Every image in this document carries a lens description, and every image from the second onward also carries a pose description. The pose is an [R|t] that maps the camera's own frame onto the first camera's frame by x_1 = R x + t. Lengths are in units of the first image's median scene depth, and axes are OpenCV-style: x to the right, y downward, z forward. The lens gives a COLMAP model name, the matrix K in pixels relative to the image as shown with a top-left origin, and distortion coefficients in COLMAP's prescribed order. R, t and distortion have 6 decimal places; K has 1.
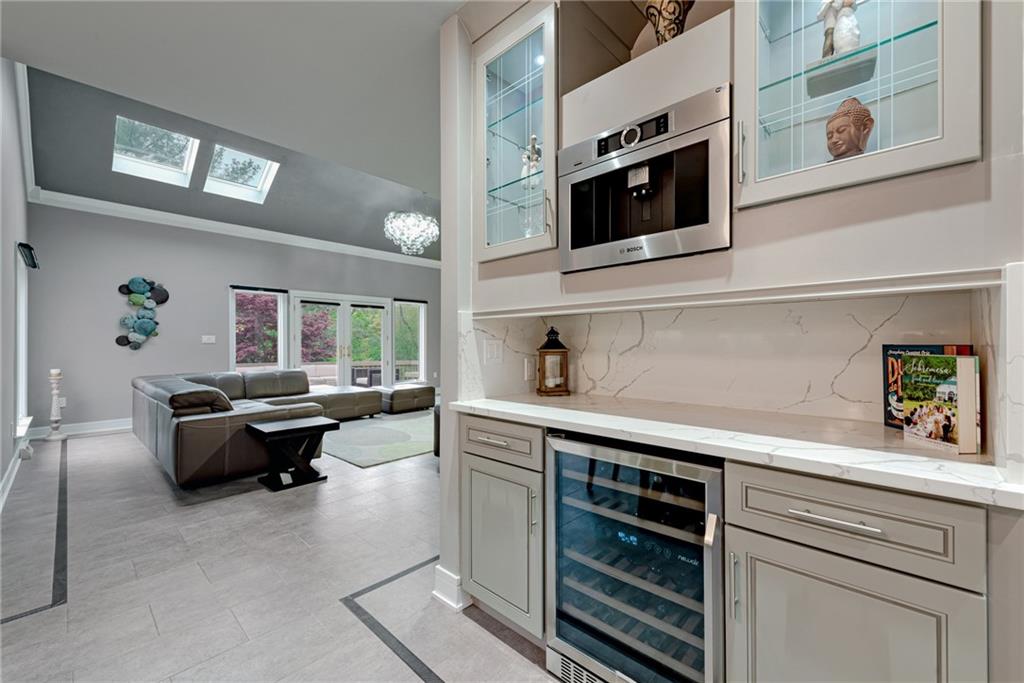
lens RADIAL K [[404.6, 0, 514.3], [0, 404.6, 343.8], [0, 0, 1]] dist [0.011662, 0.000098]
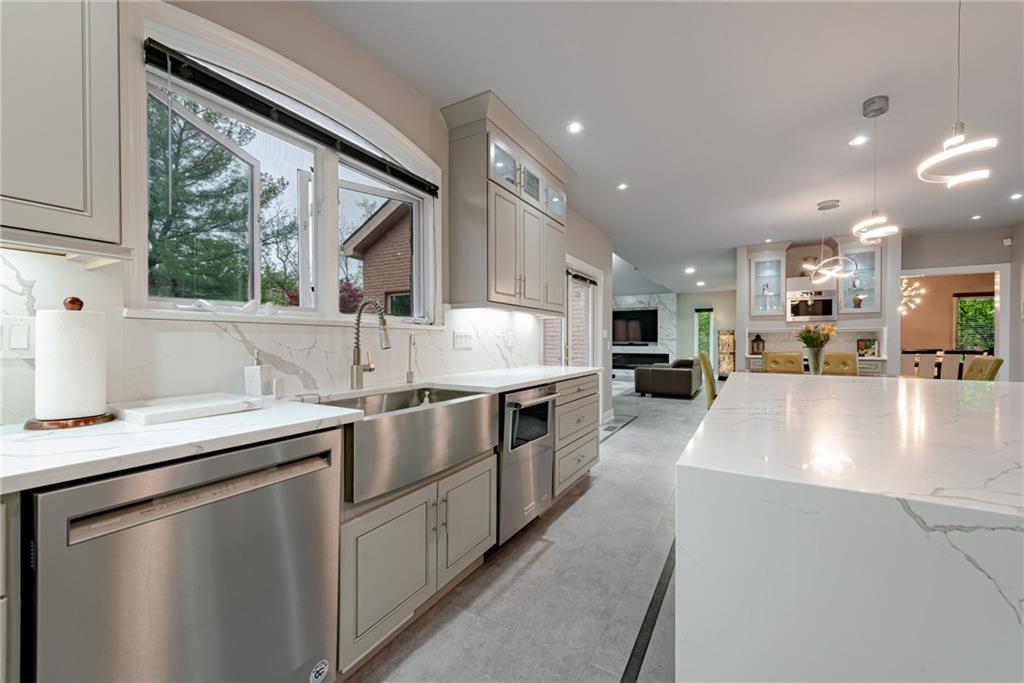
lens RADIAL K [[404.6, 0, 509.8], [0, 404.6, 341.9], [0, 0, 1]] dist [0.011662, 0.000098]
pose [[0.978786, -0.000192, 0.204885, -5.243778], [0.001009, 0.999992, -0.003883, 0.056580], [-0.204883, 0.004008, 0.978778, -3.672195]]
